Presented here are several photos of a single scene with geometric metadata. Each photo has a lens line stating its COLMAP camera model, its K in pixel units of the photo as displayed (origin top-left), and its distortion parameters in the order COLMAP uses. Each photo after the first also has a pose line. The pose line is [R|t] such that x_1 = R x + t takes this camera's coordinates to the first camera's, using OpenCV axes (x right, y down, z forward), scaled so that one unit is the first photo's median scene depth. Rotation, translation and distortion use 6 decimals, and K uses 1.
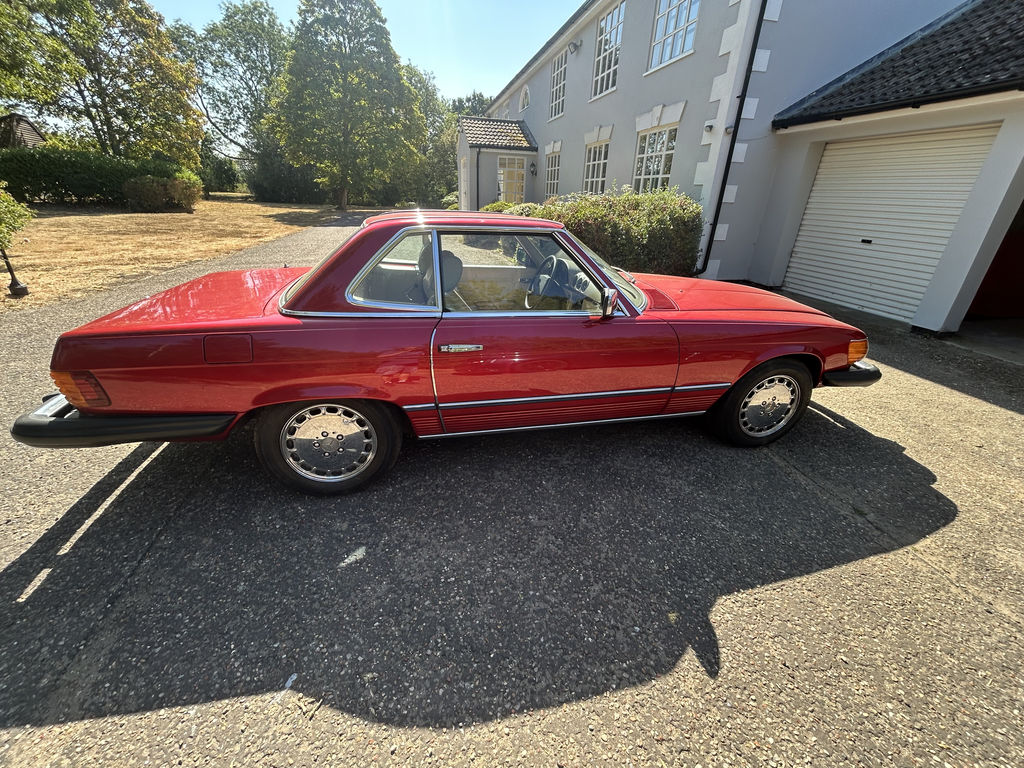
lens RADIAL K [[420.6, 0, 514.9], [0, 420.6, 385.0], [0, 0, 1]] dist [0.000746, 0.000041]
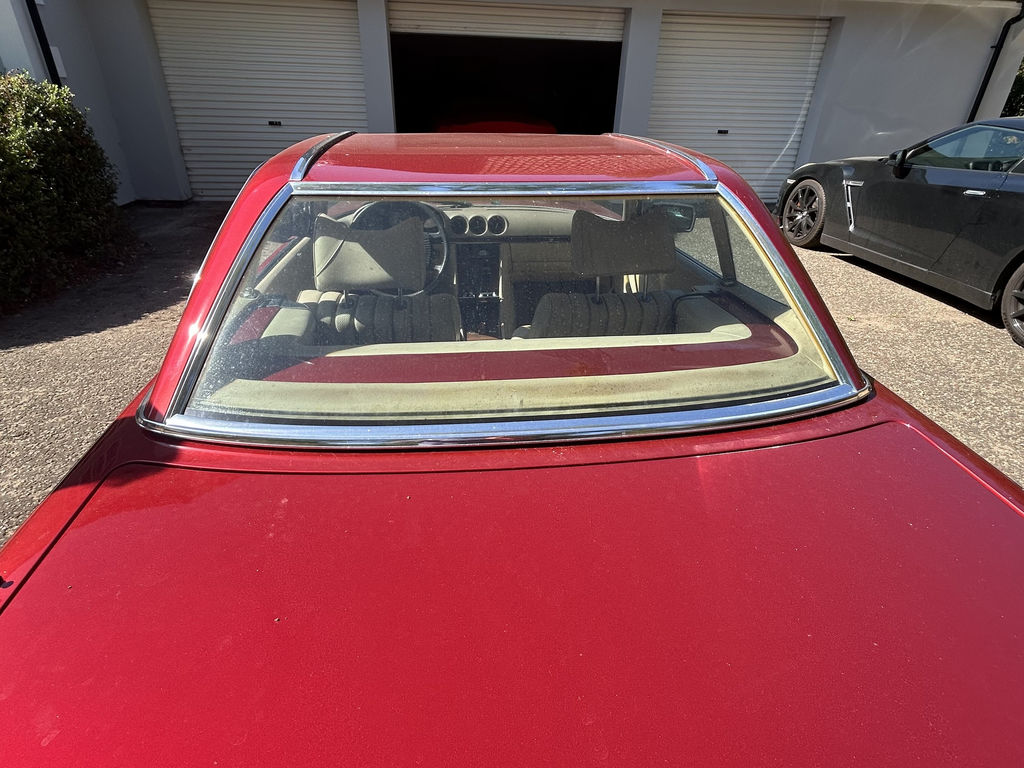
lens RADIAL K [[560.9, 0, 517.2], [0, 560.9, 381.2], [0, 0, 1]] dist [-0.020363, 0.018754]
pose [[0.099294, -0.491887, 0.864978, -0.335620], [0.393210, 0.817921, 0.419989, -0.176905], [-0.914072, 0.298415, 0.274629, 0.354962]]
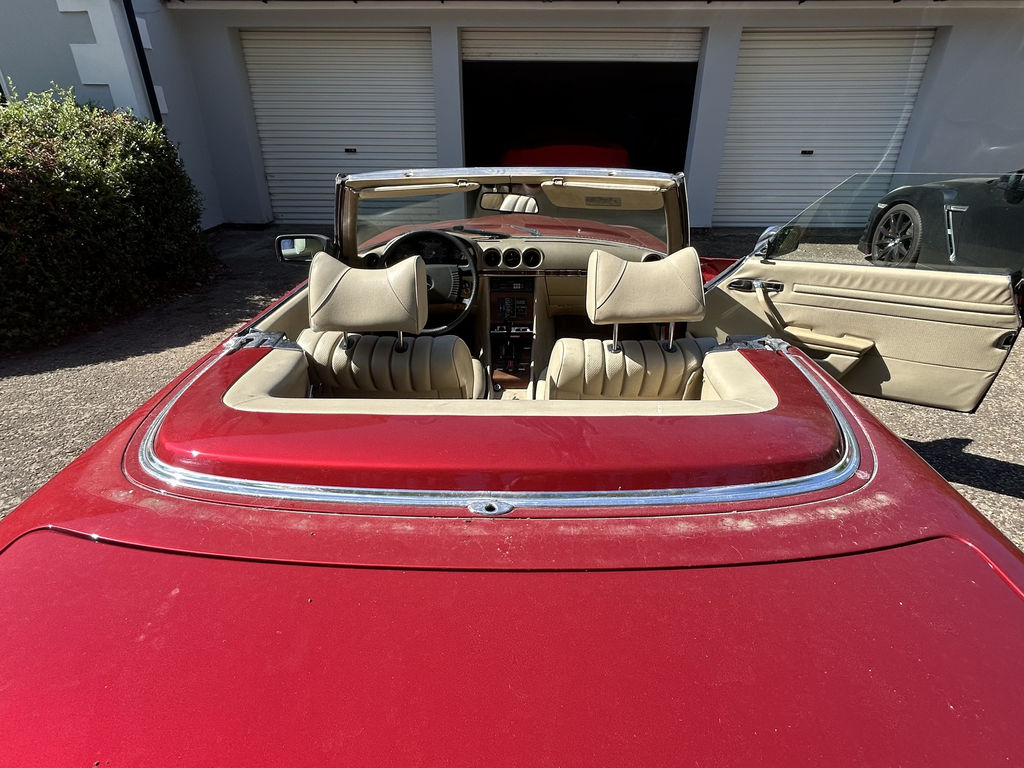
lens RADIAL K [[560.9, 0, 517.2], [0, 560.9, 381.2], [0, 0, 1]] dist [-0.020363, 0.018754]
pose [[0.233611, -0.456906, 0.858291, -0.302707], [0.408563, 0.847135, 0.339763, -0.168167], [-0.882328, 0.271294, 0.384575, 0.330002]]
